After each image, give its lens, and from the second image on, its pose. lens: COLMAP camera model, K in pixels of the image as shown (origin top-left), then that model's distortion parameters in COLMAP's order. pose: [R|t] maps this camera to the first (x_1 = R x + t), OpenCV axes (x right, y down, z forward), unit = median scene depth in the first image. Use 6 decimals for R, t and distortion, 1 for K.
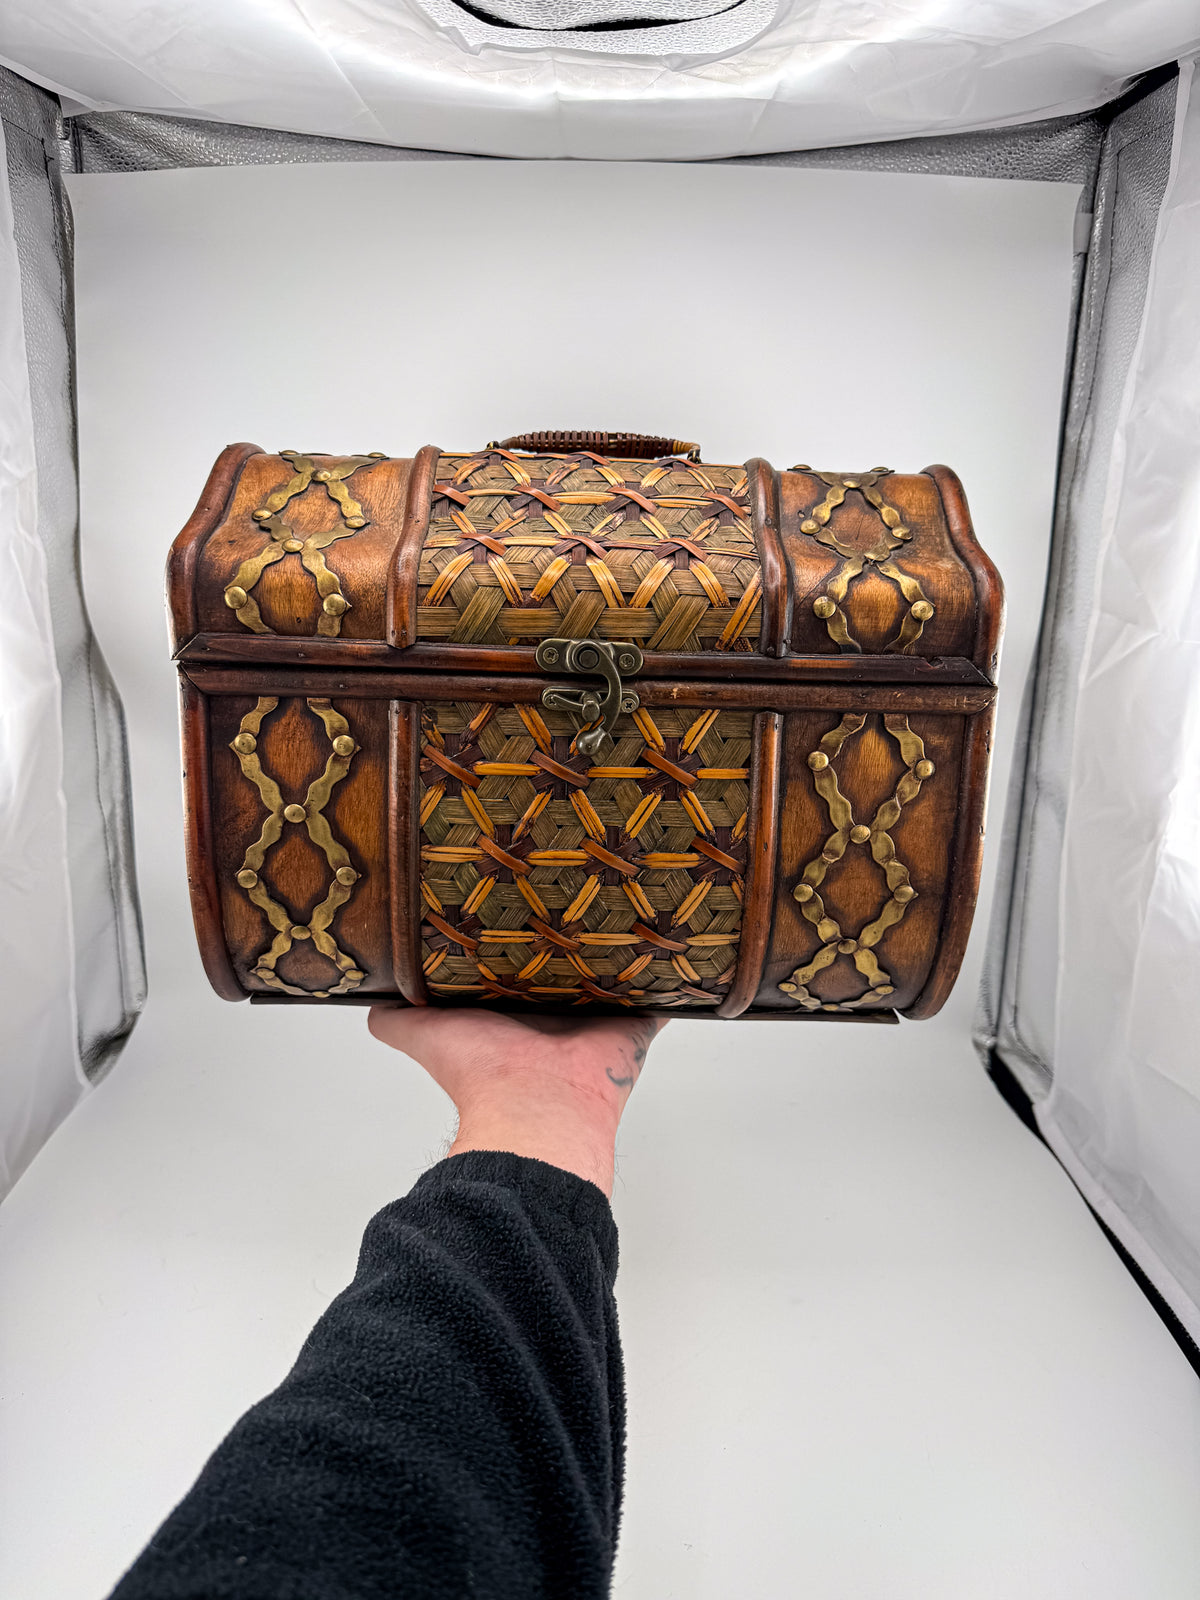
lens RADIAL K [[1182.7, 0, 597.0], [0, 1182.7, 809.4], [0, 0, 1]] dist [0.001336, -0.000524]
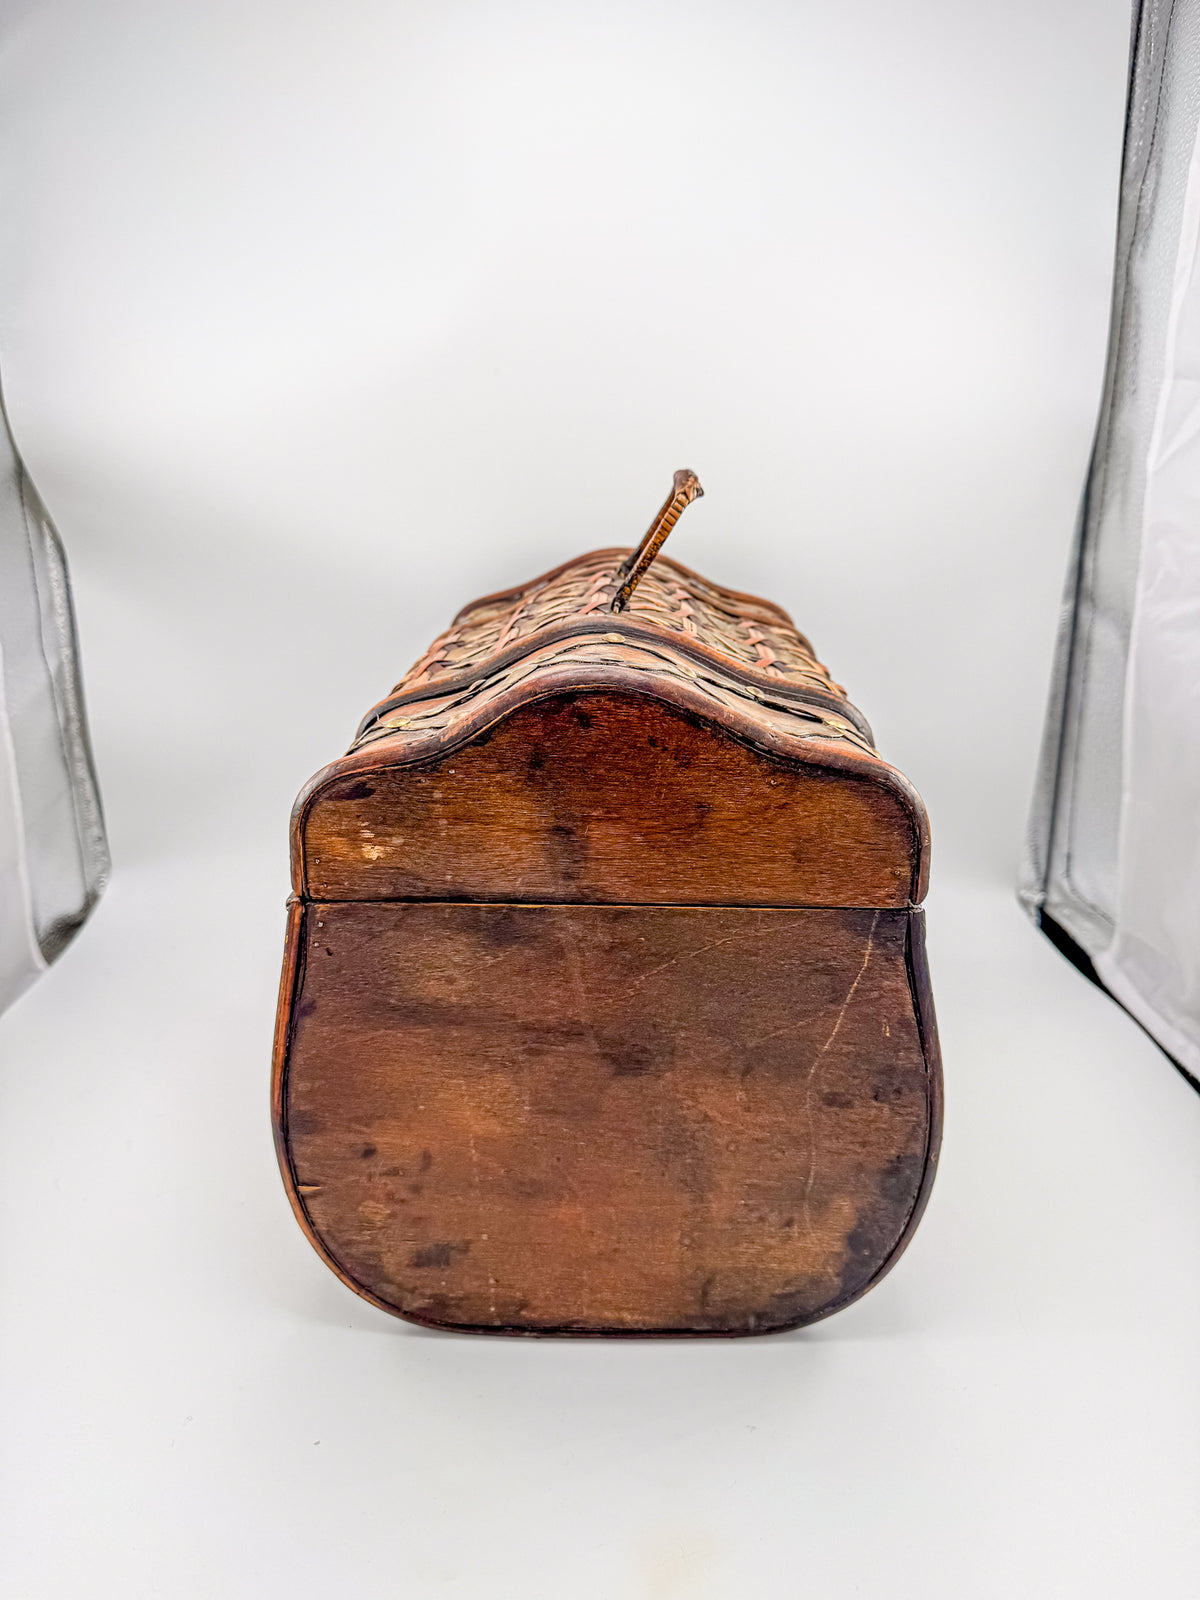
lens RADIAL K [[1206.6, 0, 600.0], [0, 1206.6, 800.0], [0, 0, 1]] dist [-0.003993, -0.000323]
pose [[0.999361, -0.034497, 0.009313, -0.015791], [0.034040, 0.998386, 0.045458, 0.081715], [-0.010866, -0.045112, 0.998923, 0.093393]]
